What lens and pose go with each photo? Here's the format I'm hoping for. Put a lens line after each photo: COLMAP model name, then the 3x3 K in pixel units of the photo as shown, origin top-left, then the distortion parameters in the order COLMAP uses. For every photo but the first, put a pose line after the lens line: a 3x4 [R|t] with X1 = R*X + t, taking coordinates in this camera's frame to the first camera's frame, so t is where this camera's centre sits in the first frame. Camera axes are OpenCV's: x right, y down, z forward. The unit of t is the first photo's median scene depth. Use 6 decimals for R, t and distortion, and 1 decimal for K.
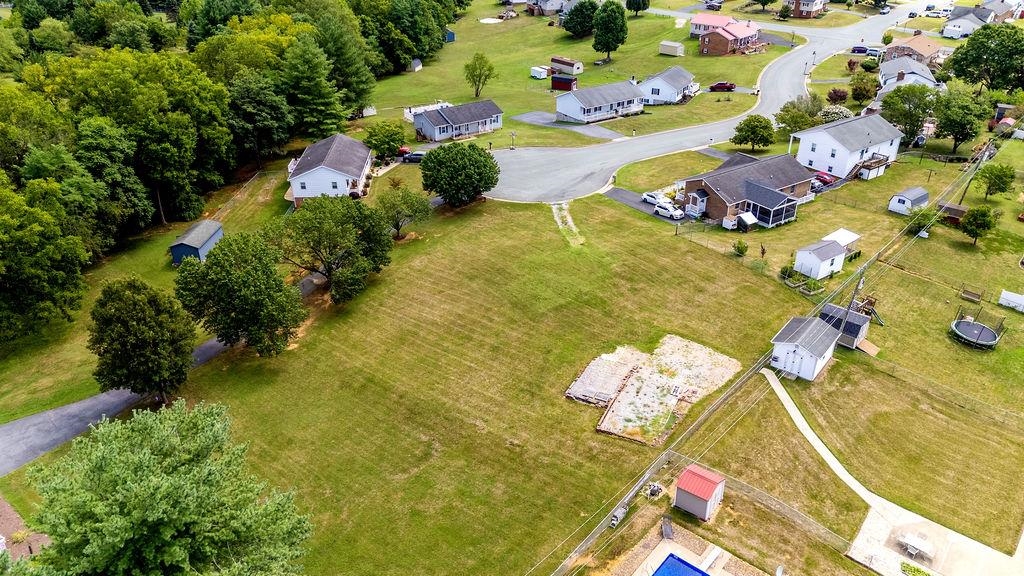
lens RADIAL K [[756.0, 0, 512.0], [0, 756.0, 288.0], [0, 0, 1]] dist [0.077995, -0.084536]
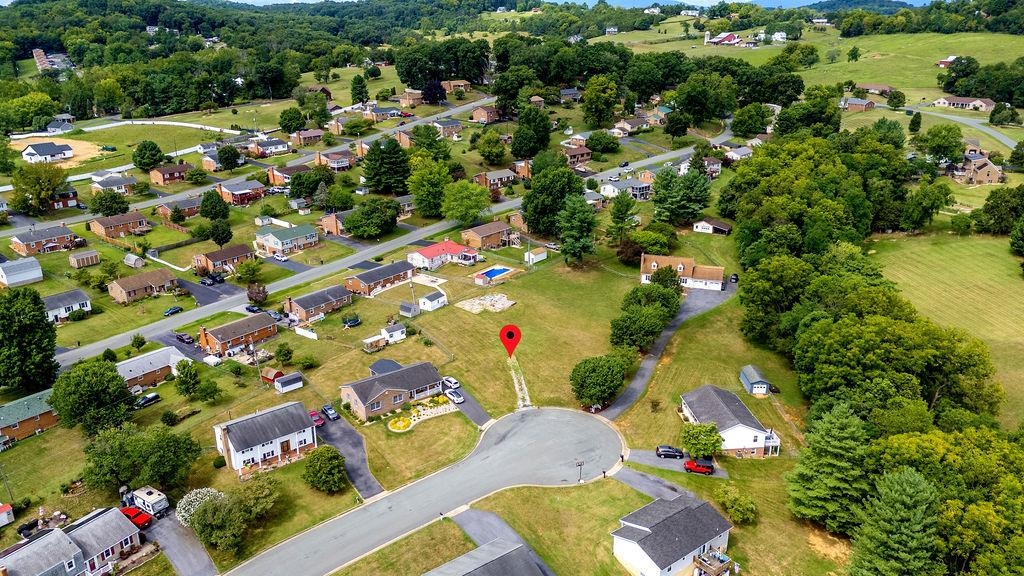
lens RADIAL K [[756.0, 0, 512.0], [0, 756.0, 288.0], [0, 0, 1]] dist [0.077995, -0.084536]
pose [[-0.997586, 0.034217, -0.060432, 0.154049], [-0.022469, 0.664353, 0.747081, -1.206889], [0.065711, 0.746635, -0.661980, 1.681849]]
